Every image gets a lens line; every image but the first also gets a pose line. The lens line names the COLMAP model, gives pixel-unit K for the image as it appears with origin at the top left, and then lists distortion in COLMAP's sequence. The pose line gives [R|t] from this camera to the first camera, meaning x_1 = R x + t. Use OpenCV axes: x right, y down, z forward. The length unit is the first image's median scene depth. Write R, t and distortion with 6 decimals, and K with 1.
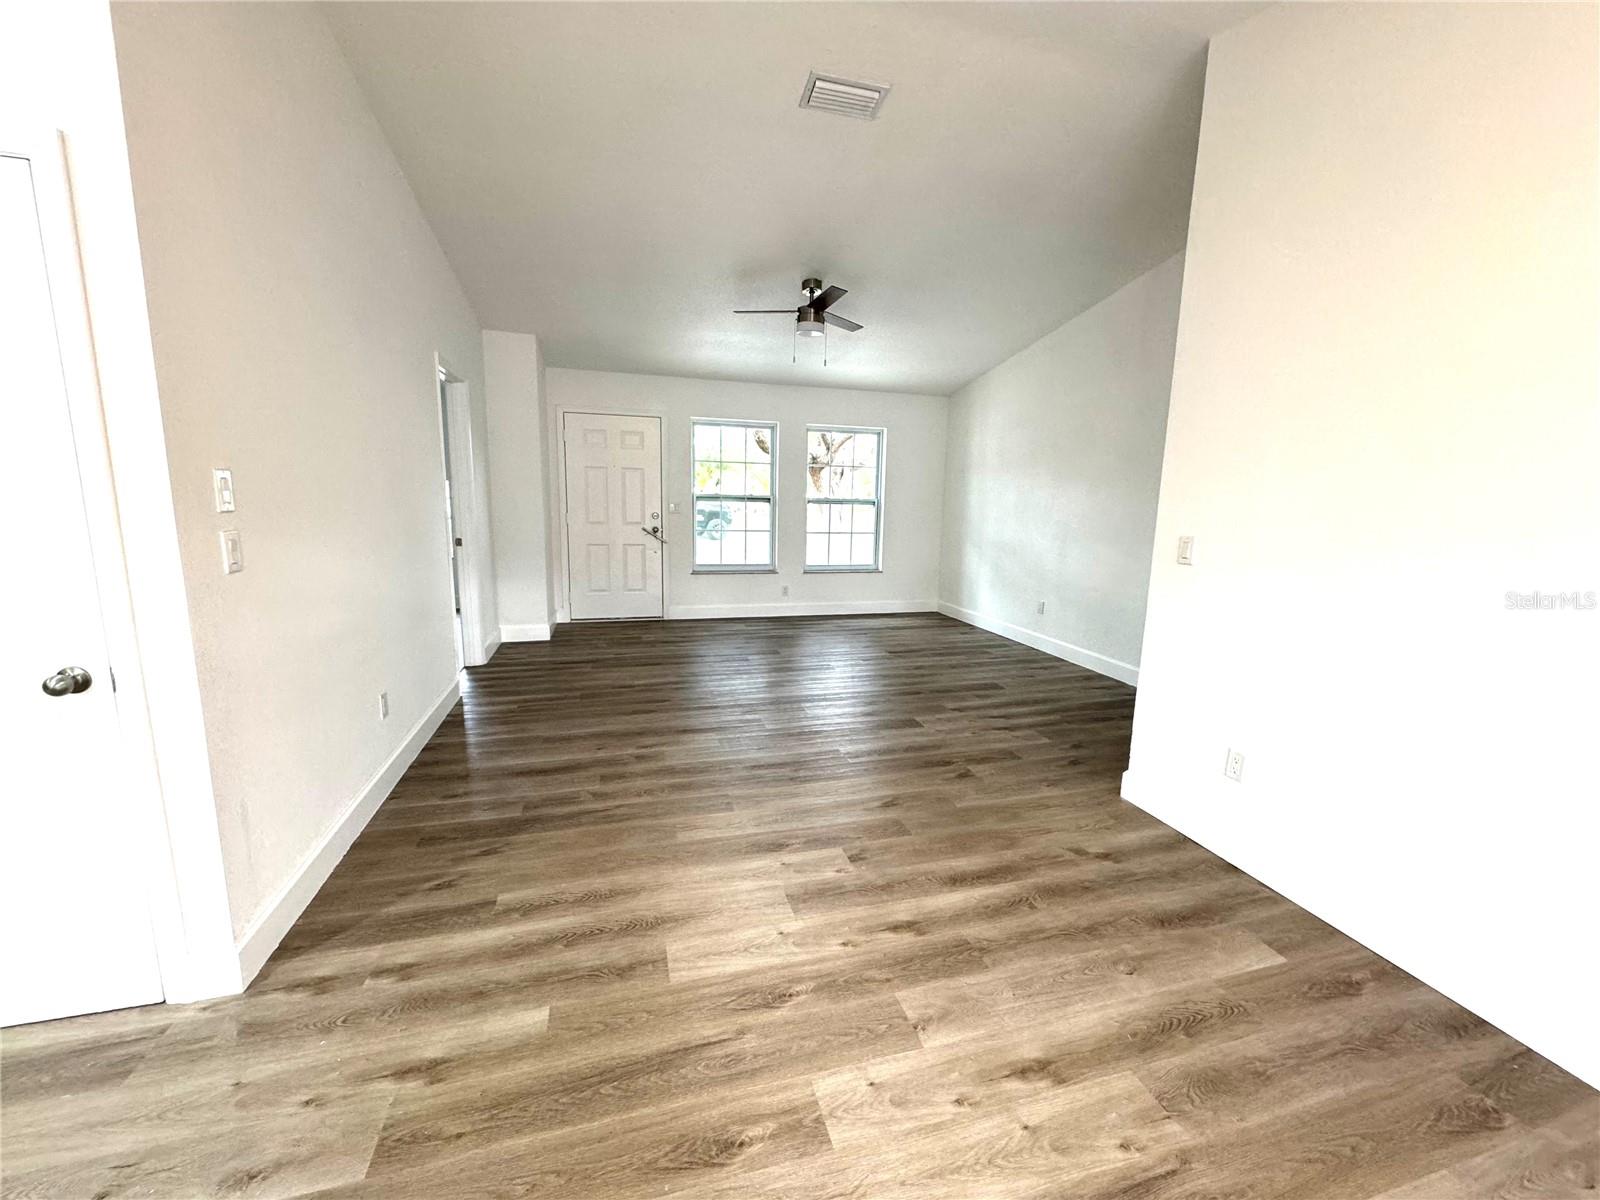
lens RADIAL K [[635.4, 0, 799.1], [0, 635.4, 598.0], [0, 0, 1]] dist [-0.003687, 0.000573]
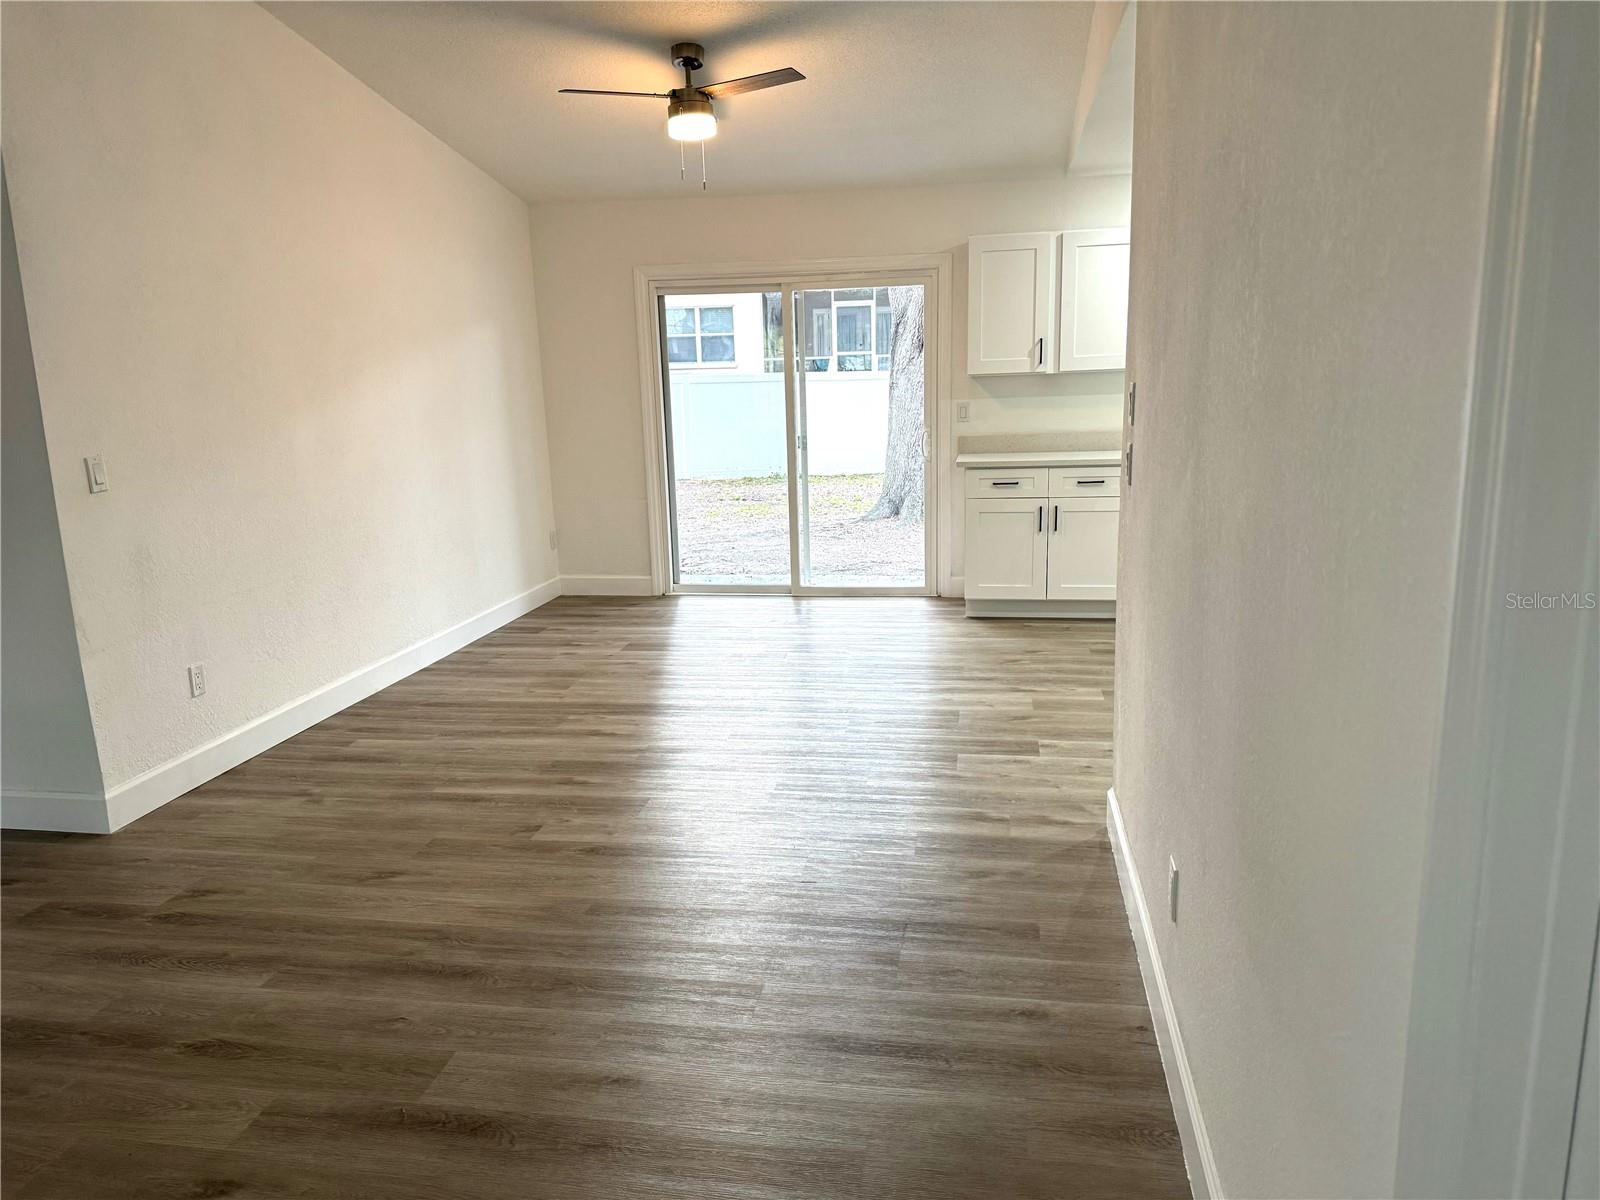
lens RADIAL K [[1117.3, 0, 800.0], [0, 1117.3, 600.0], [0, 0, 1]] dist [0.052733, -0.000500]
pose [[-0.901610, -0.087486, 0.423611, -1.210457], [0.077681, 0.930662, 0.357538, -0.559268], [-0.425518, 0.355266, -0.832298, 2.827705]]
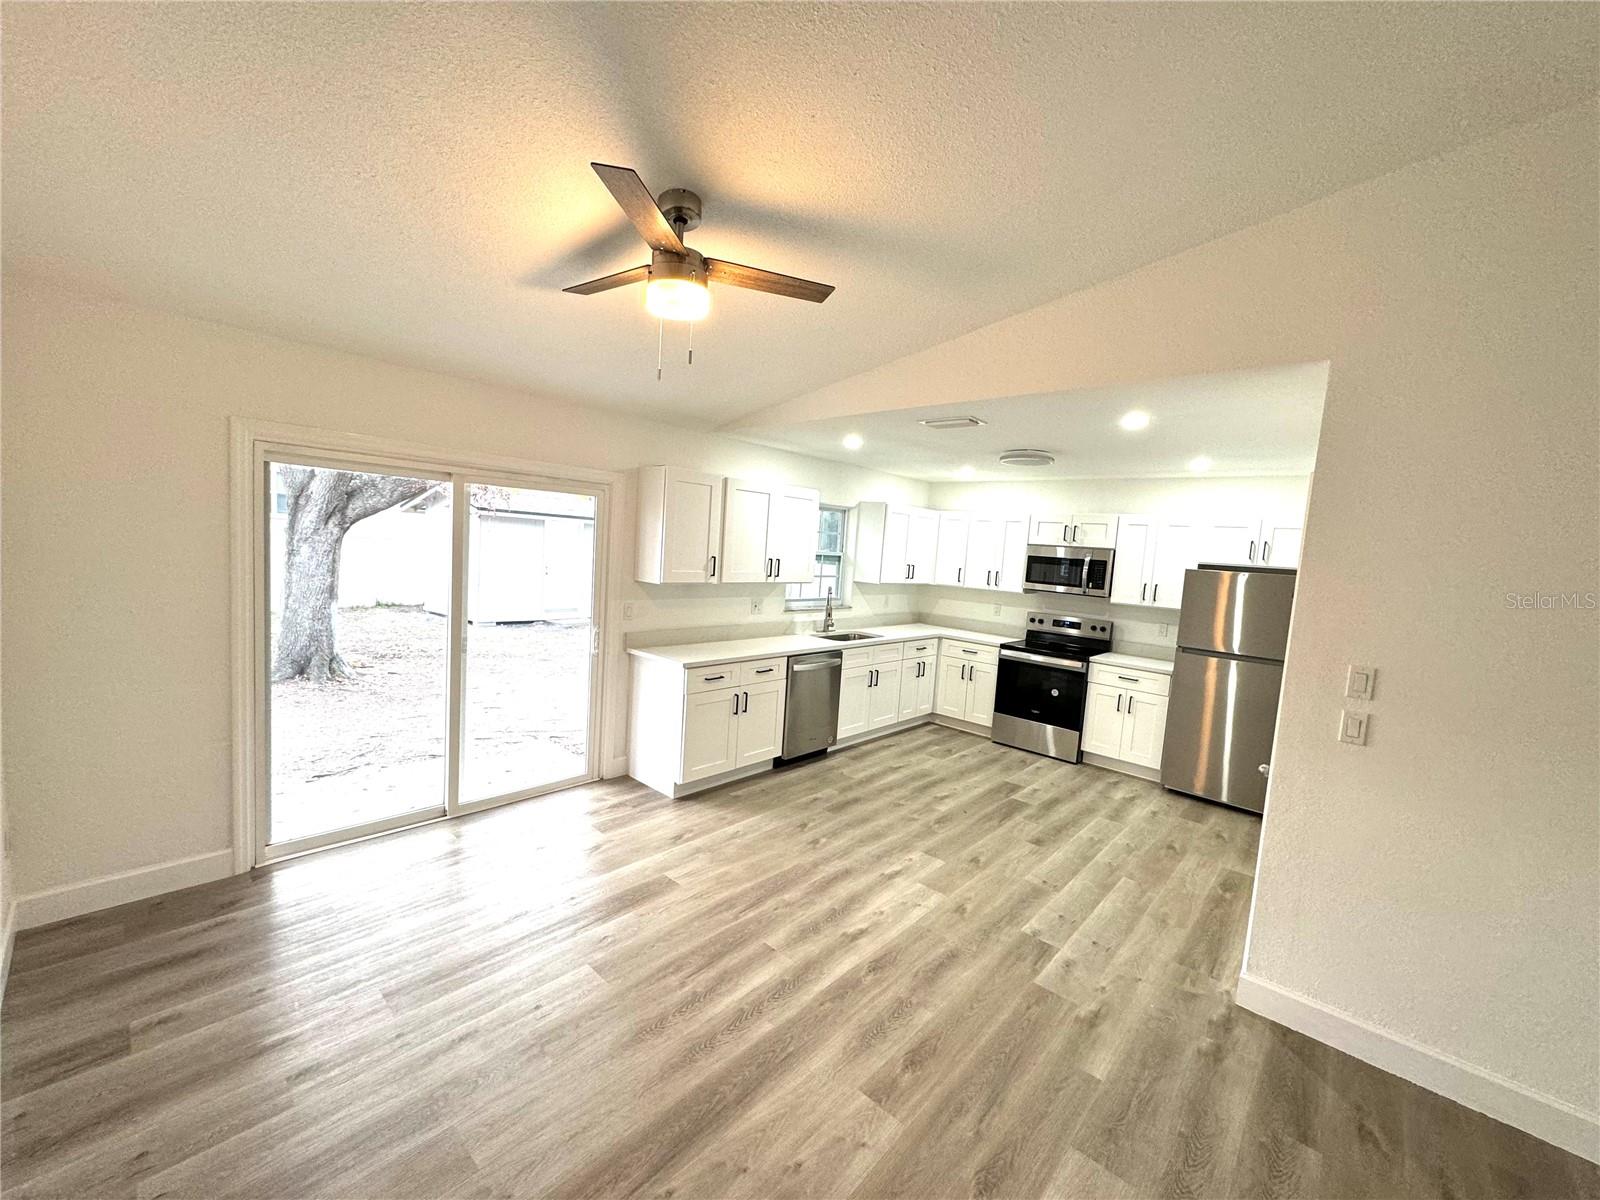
lens RADIAL K [[635.4, 0, 799.1], [0, 635.4, 598.0], [0, 0, 1]] dist [-0.003687, 0.000573]
pose [[-0.847332, -0.033916, -0.529979, 0.780816], [-0.170059, 0.962736, 0.210282, -0.413225], [0.503098, 0.268307, -0.821525, 1.437092]]
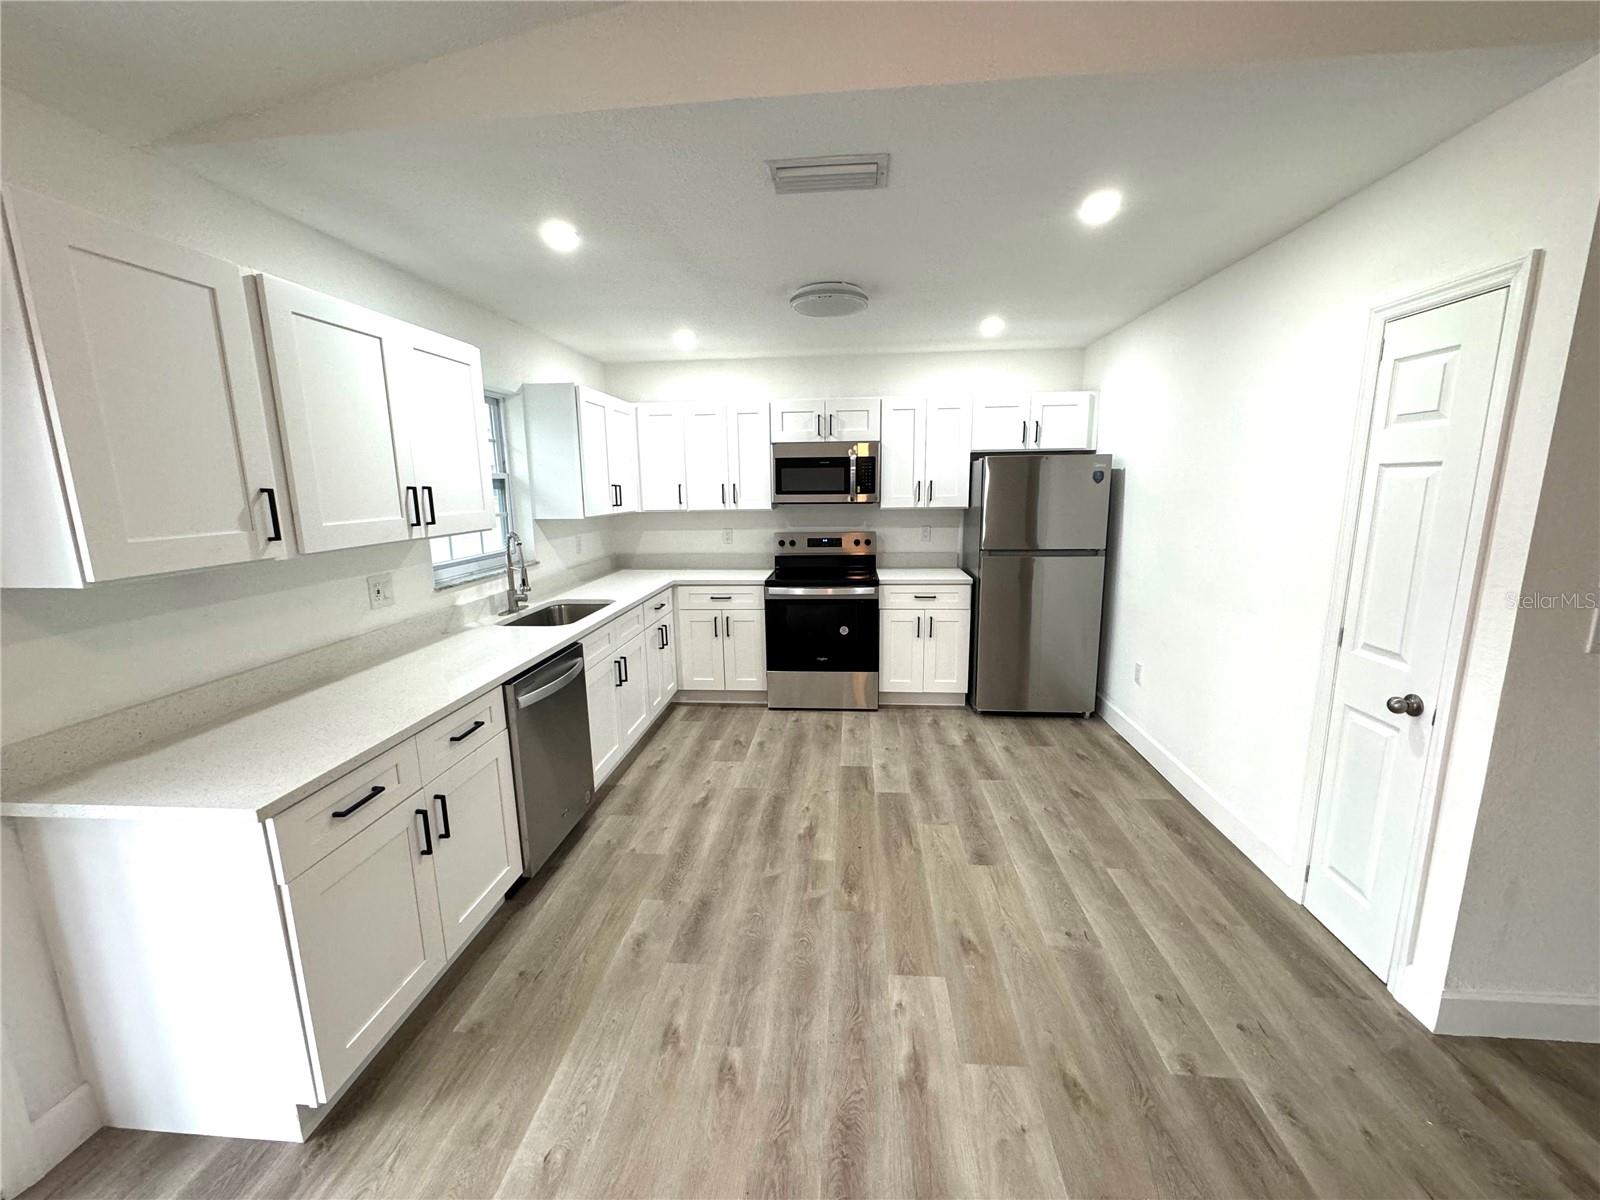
lens RADIAL K [[635.4, 0, 799.1], [0, 635.4, 598.0], [0, 0, 1]] dist [-0.003687, 0.000573]
pose [[-0.353799, 0.152222, -0.922851, 0.350707], [-0.147179, 0.965315, 0.215651, -0.144848], [0.923669, 0.212121, -0.319124, 0.208805]]
